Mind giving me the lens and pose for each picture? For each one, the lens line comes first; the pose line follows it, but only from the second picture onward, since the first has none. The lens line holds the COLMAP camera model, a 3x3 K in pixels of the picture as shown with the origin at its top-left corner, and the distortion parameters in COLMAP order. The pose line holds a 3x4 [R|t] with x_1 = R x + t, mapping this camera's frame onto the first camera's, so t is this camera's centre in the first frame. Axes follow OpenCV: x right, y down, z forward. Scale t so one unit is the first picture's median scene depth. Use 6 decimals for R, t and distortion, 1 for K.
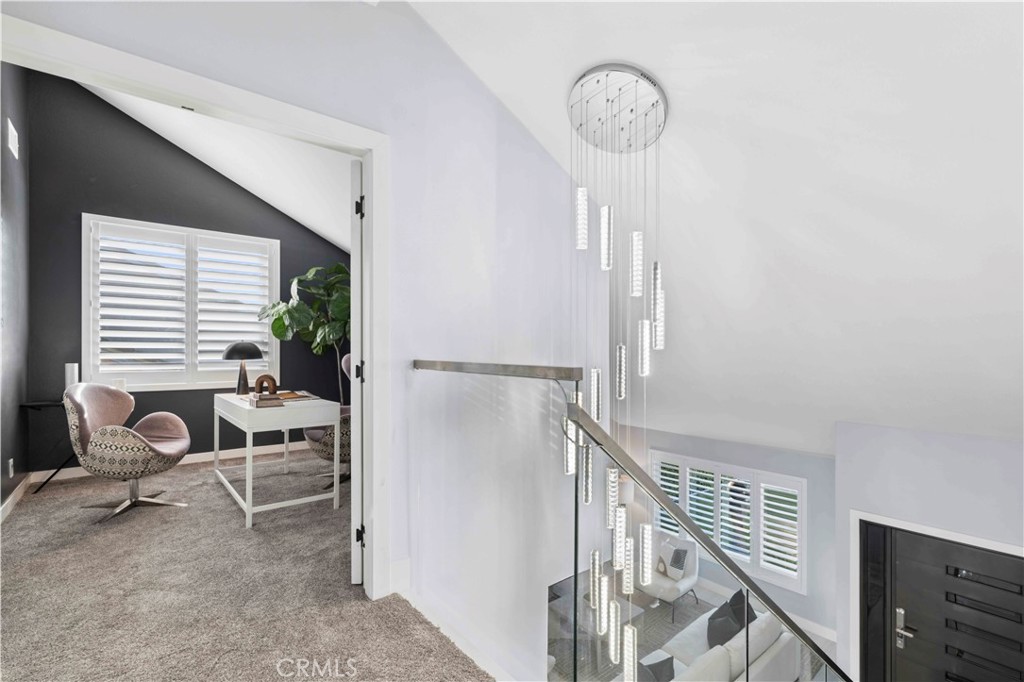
lens RADIAL K [[470.1, 0, 512.9], [0, 470.1, 355.0], [0, 0, 1]] dist [-0.001570, -0.000202]
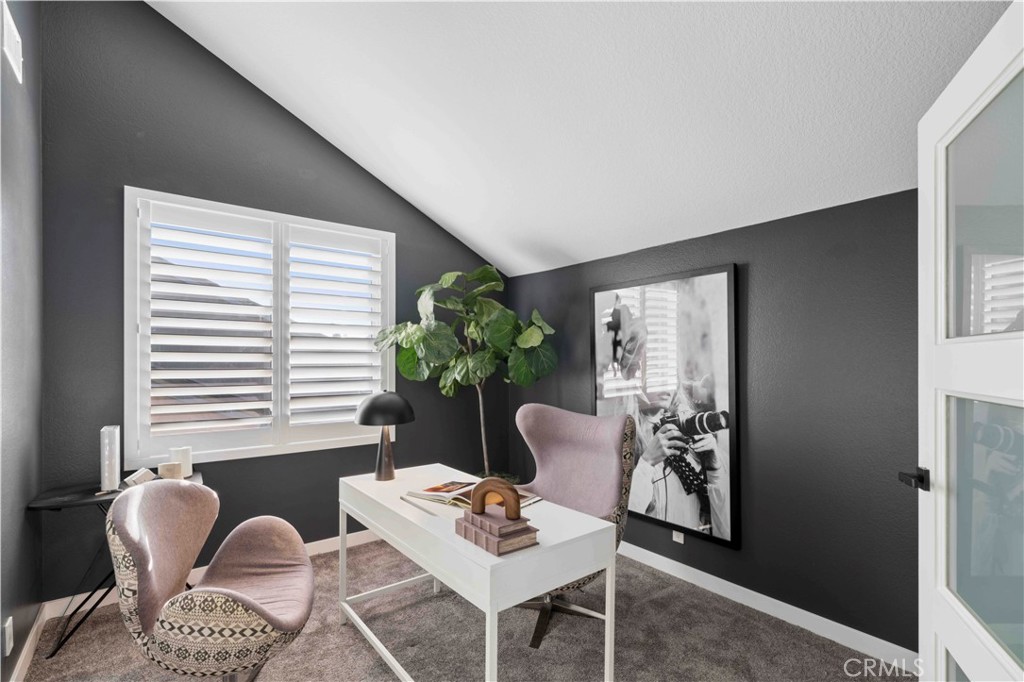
lens RADIAL K [[466.7, 0, 512.1], [0, 466.7, 362.9], [0, 0, 1]] dist [-0.002479, -0.000382]
pose [[0.999865, 0.002061, -0.016276, -0.375126], [-0.002016, 0.999994, 0.002799, -0.064884], [0.016281, -0.002766, 0.999864, 0.370523]]
